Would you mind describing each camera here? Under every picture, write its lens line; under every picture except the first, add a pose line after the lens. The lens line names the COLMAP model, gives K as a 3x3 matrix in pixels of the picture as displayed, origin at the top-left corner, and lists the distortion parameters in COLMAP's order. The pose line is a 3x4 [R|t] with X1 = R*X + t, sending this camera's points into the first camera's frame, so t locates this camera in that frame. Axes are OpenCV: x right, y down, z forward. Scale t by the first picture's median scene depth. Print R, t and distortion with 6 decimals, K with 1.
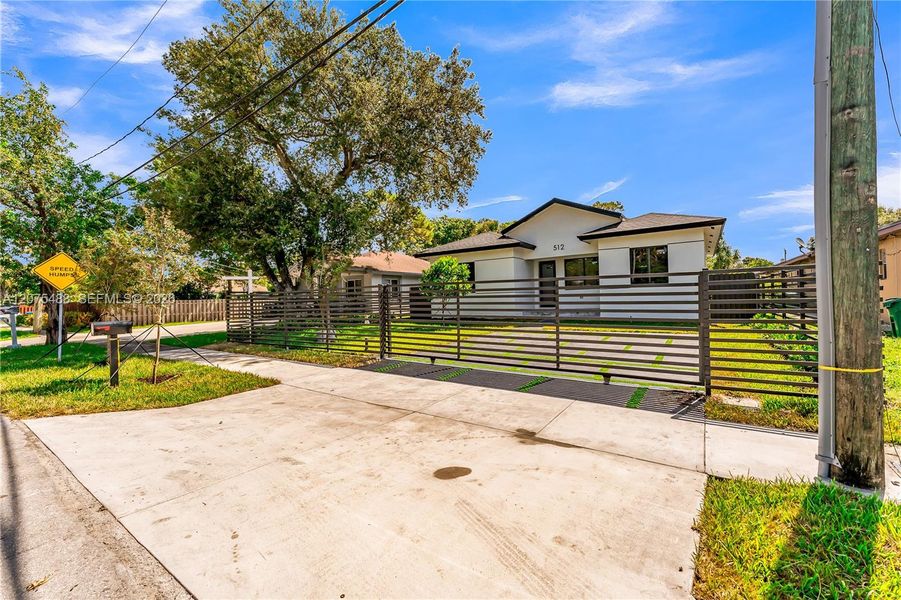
lens RADIAL K [[366.4, 0, 450.5], [0, 366.4, 300.0], [0, 0, 1]] dist [-0.001043, -0.000087]
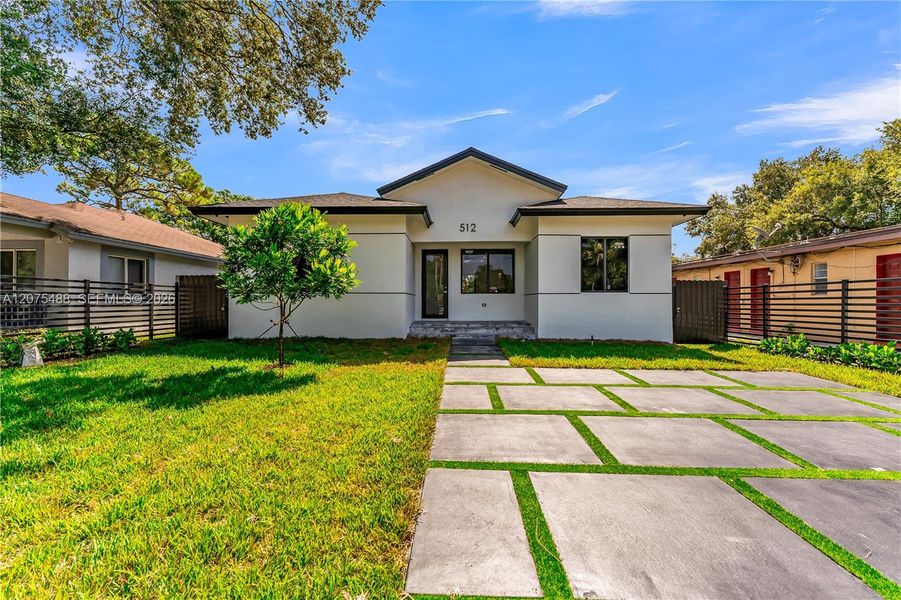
lens RADIAL K [[366.4, 0, 450.5], [0, 366.4, 300.0], [0, 0, 1]] dist [-0.001043, -0.000087]
pose [[0.847379, 0.031963, 0.530026, -0.071725], [-0.024068, 0.999473, -0.021795, -0.000813], [-0.530443, 0.005712, 0.847701, 0.478426]]
